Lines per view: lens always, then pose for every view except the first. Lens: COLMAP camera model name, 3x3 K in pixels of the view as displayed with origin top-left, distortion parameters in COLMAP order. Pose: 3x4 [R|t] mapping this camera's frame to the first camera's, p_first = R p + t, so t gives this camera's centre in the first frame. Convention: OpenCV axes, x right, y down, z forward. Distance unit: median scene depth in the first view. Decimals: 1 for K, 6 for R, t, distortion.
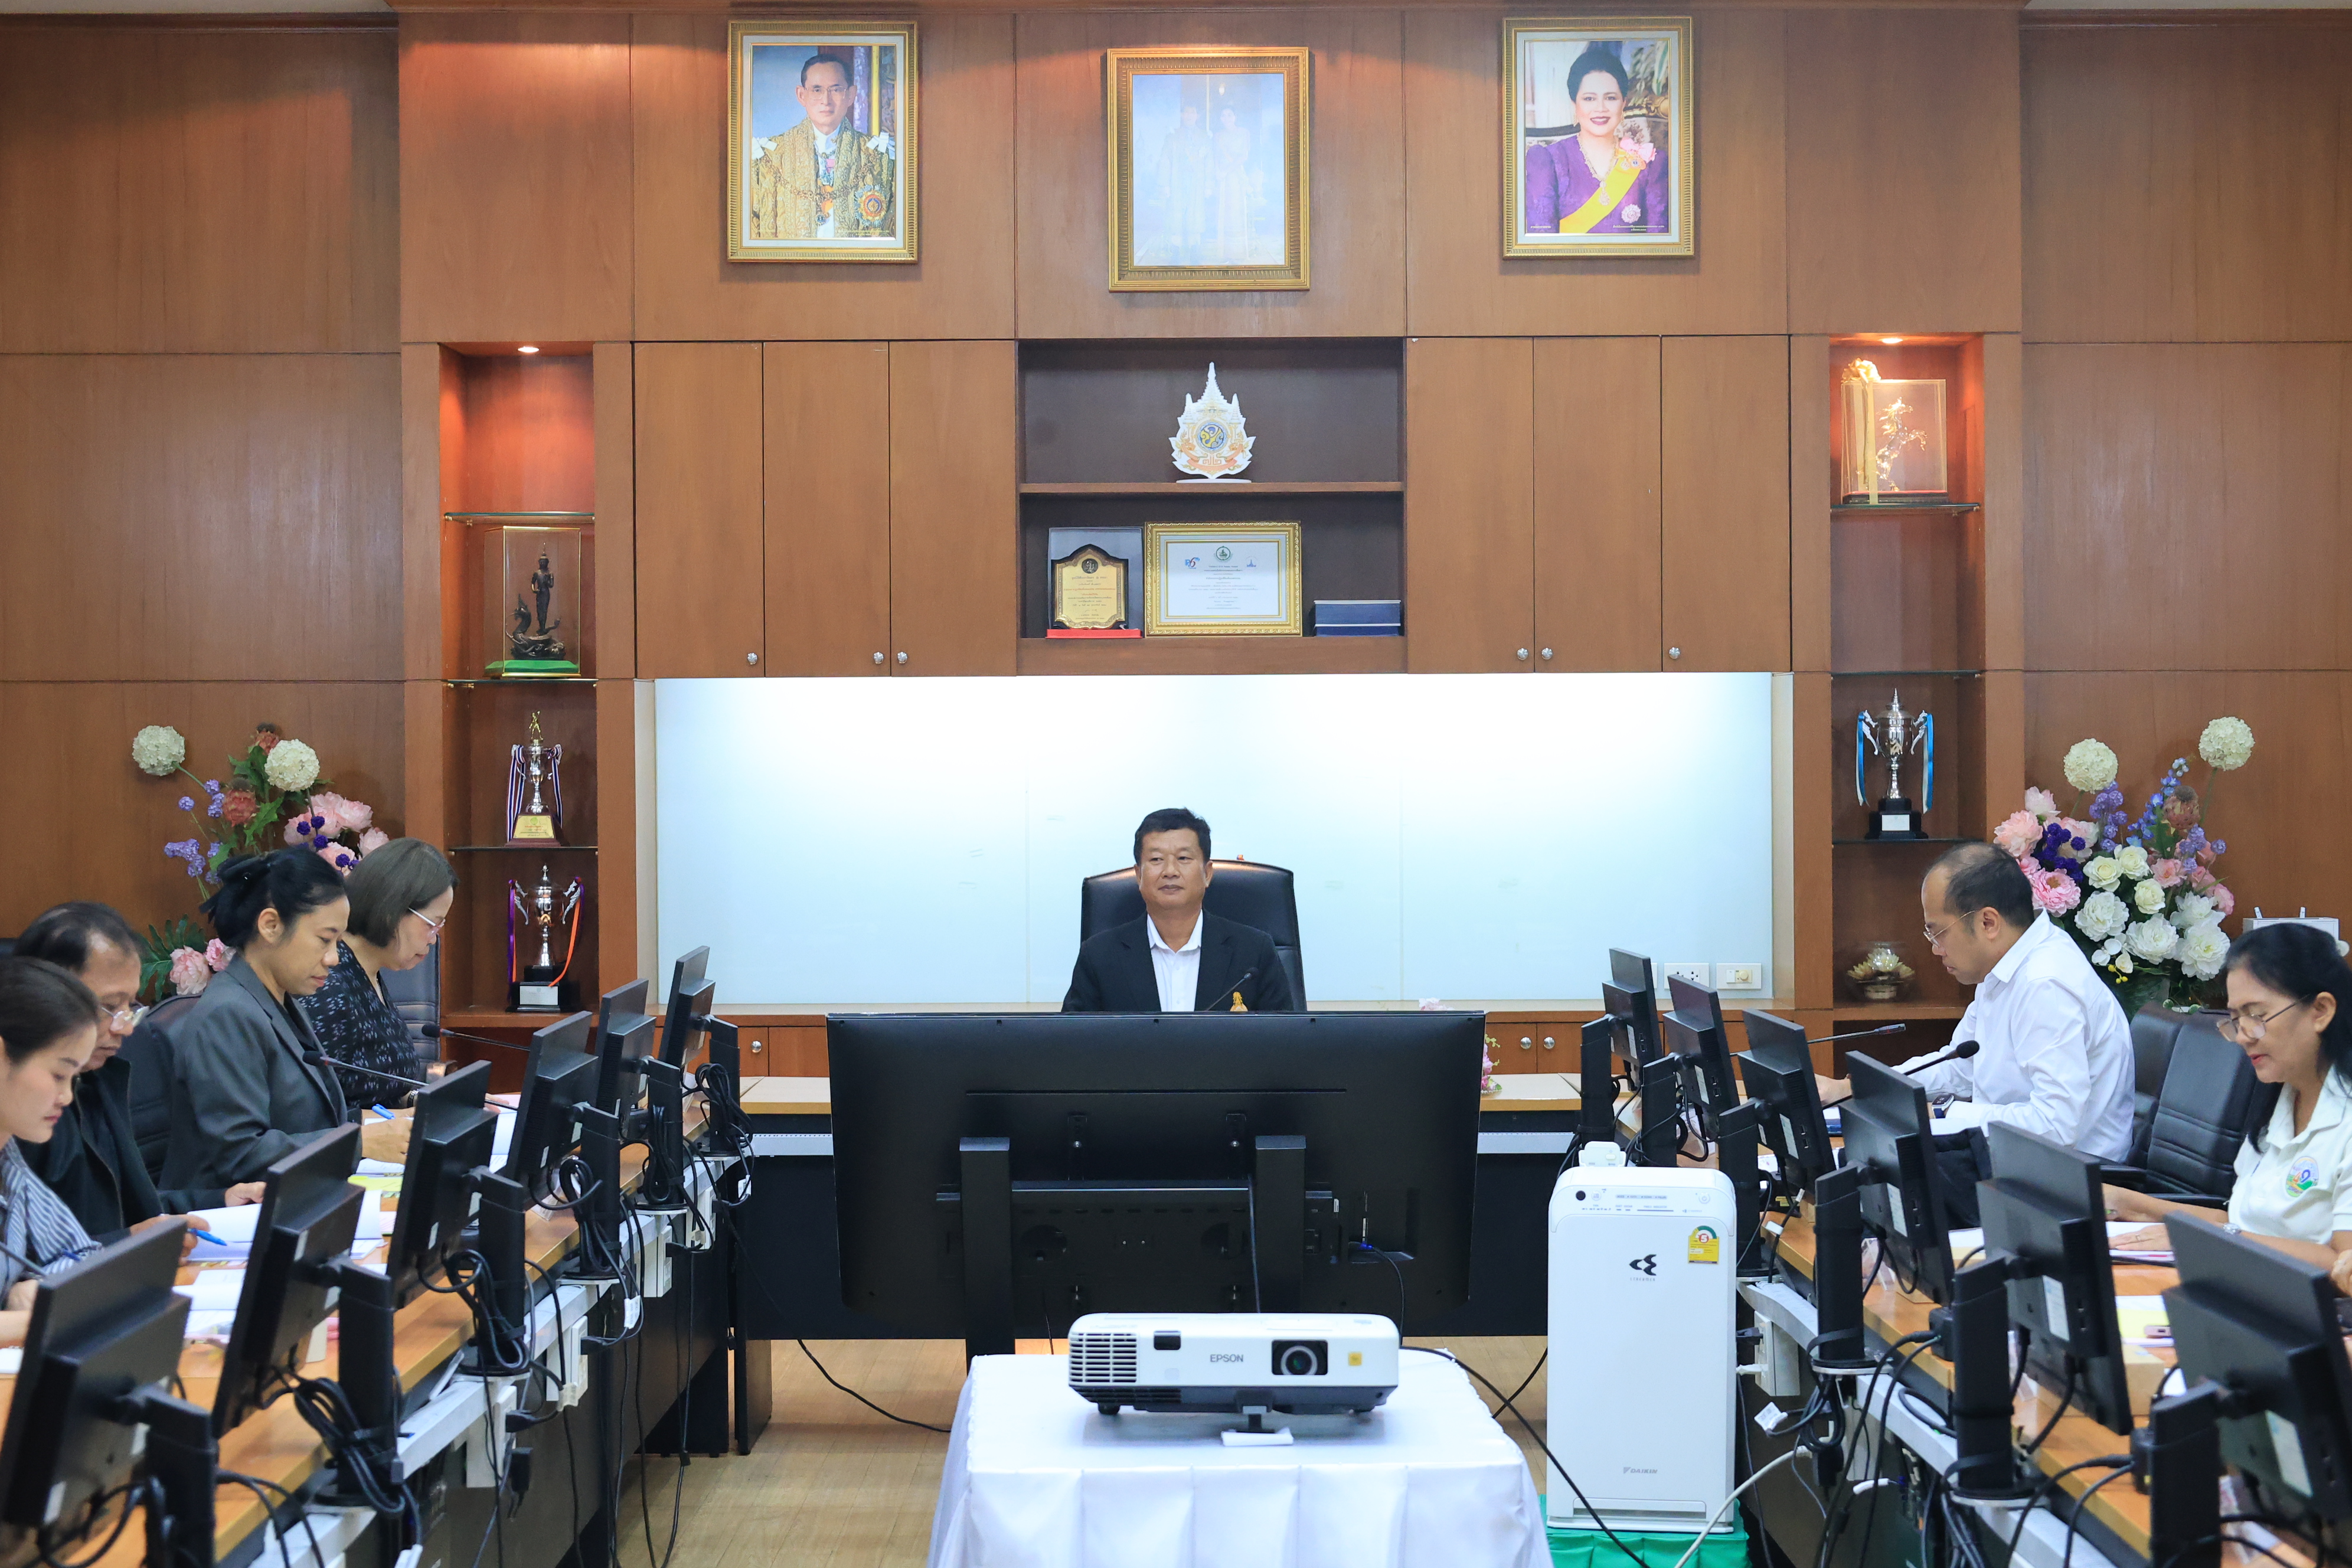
lens RADIAL K [[4127.9, 0, 1158.5], [0, 4127.9, 778.7], [0, 0, 1]] dist [-0.015283, 0.038521]
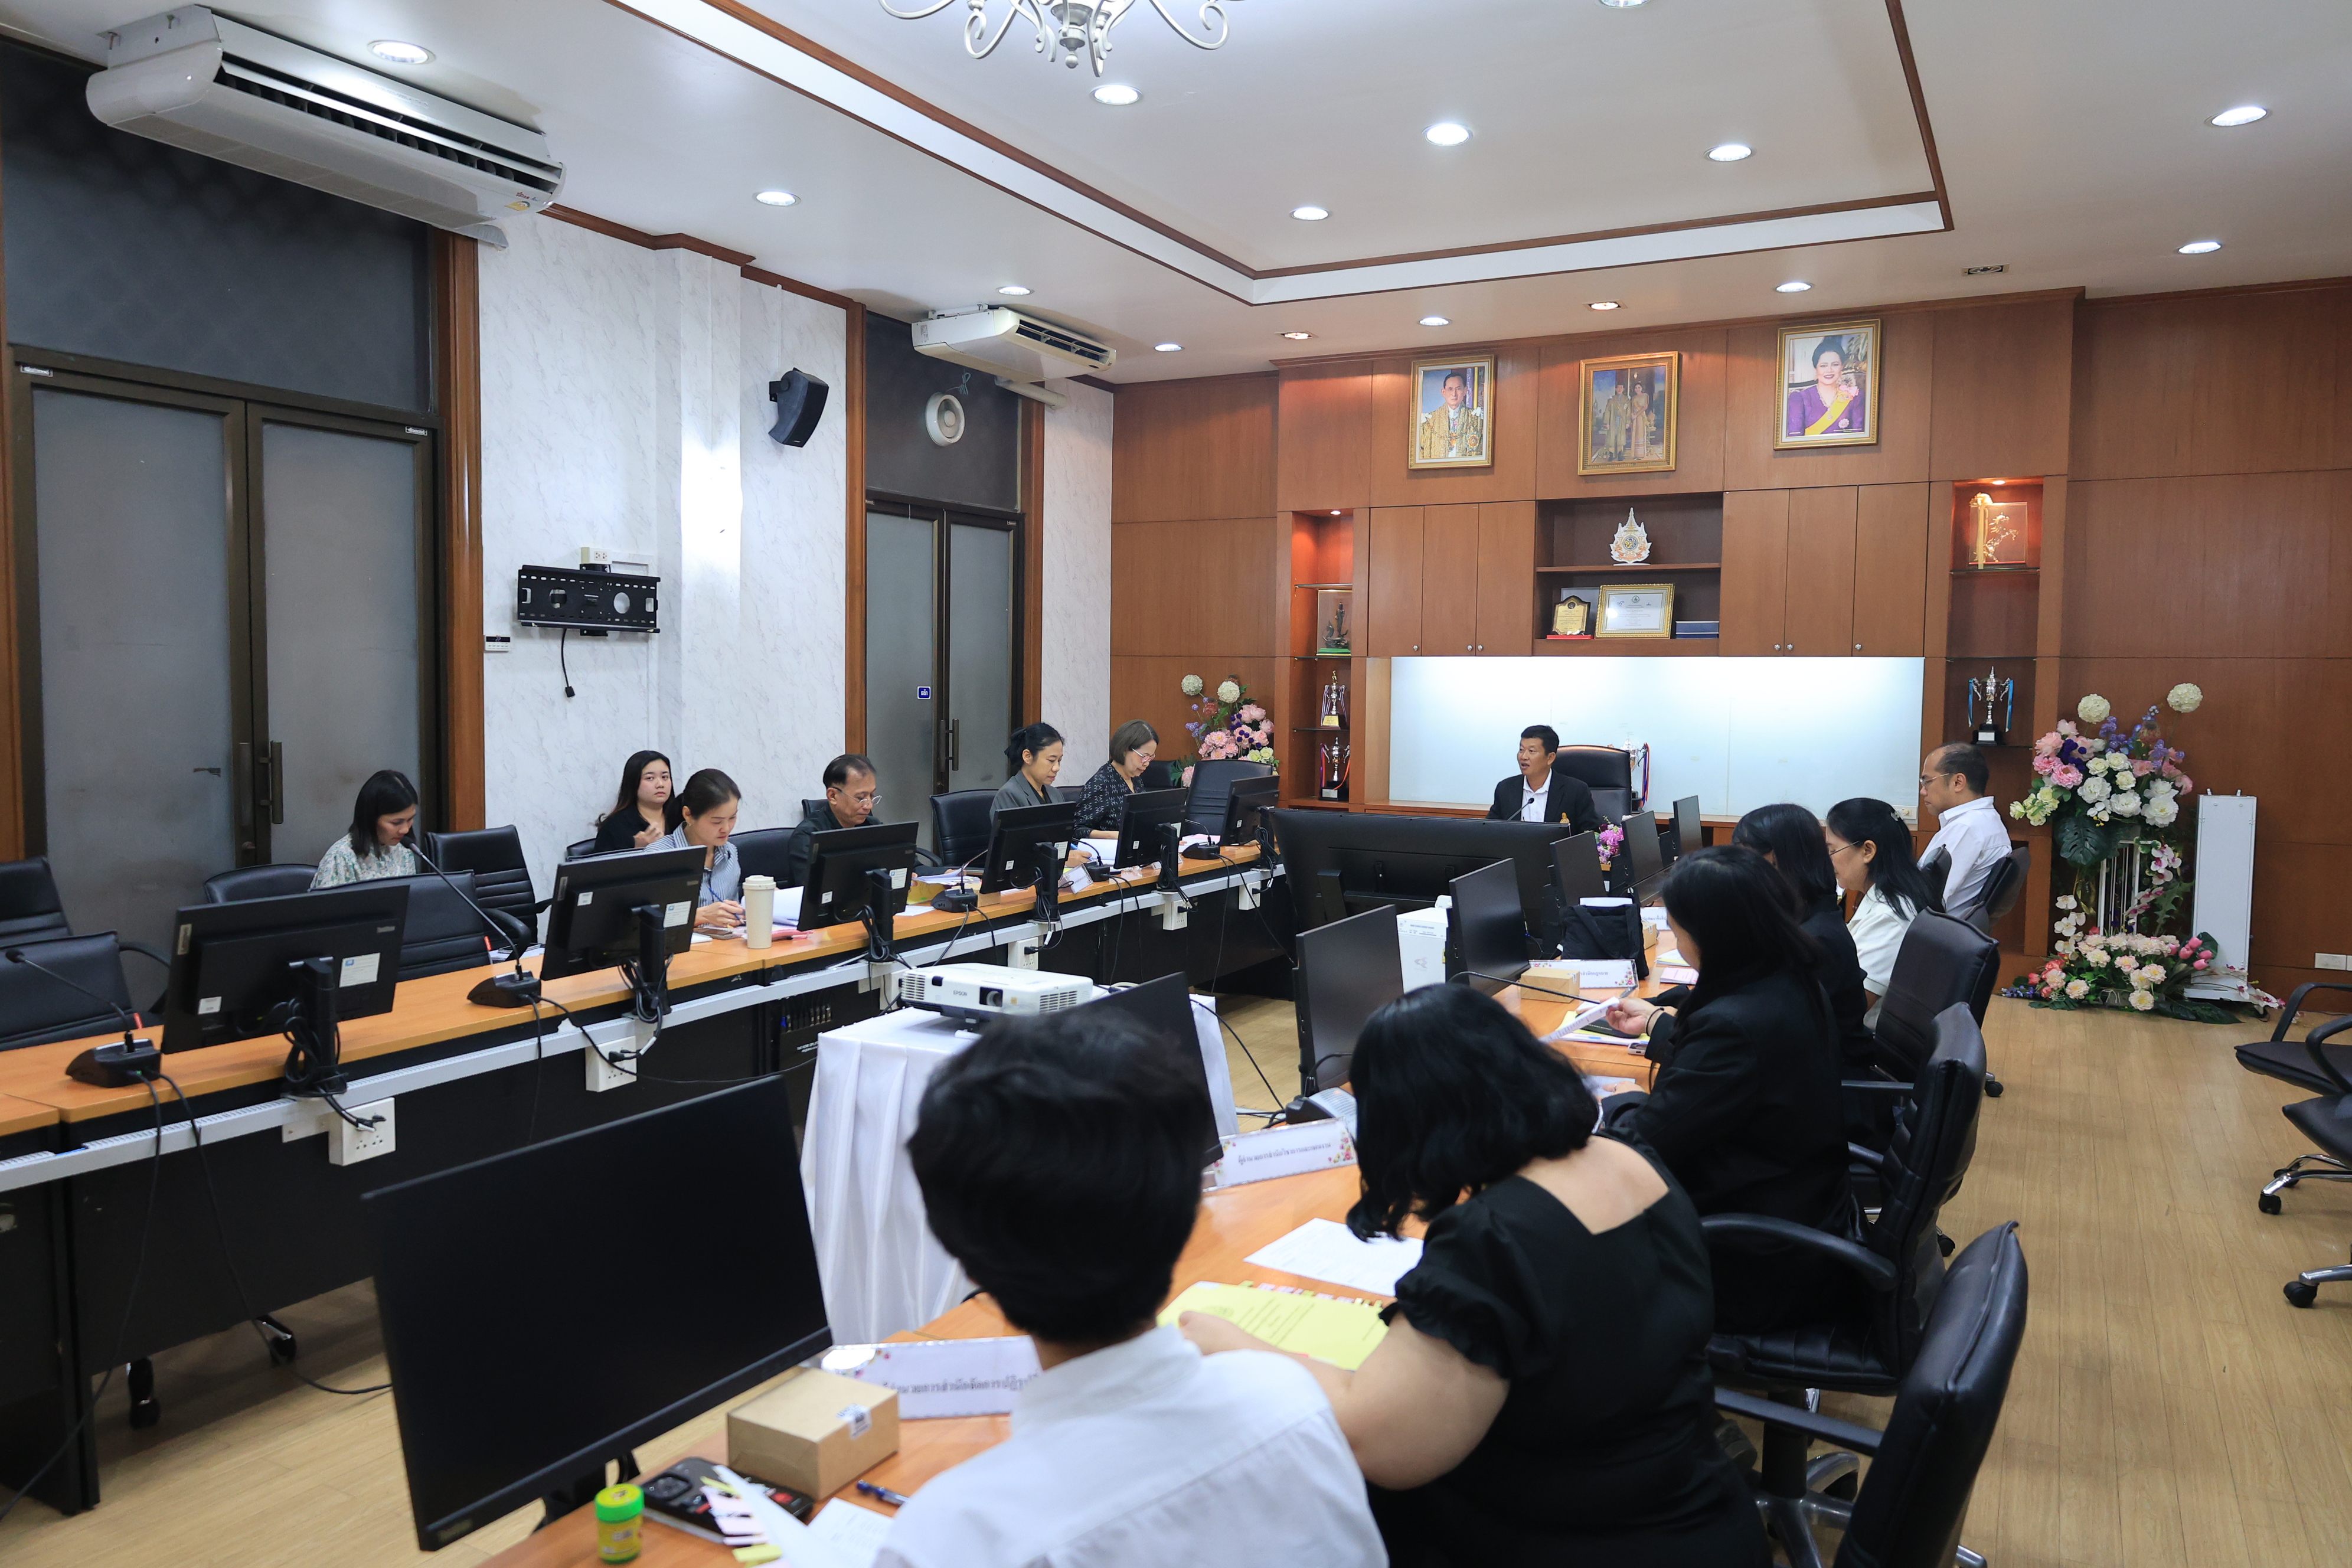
lens RADIAL K [[1600.5, 0, 1176.0], [0, 1600.5, 784.0], [0, 0, 1]] dist [-0.004459, -0.002868]
pose [[0.879184, 0.044178, -0.474430, 0.203954], [-0.019889, 0.998227, 0.056096, -0.001426], [0.476067, -0.039883, 0.878504, 0.170007]]
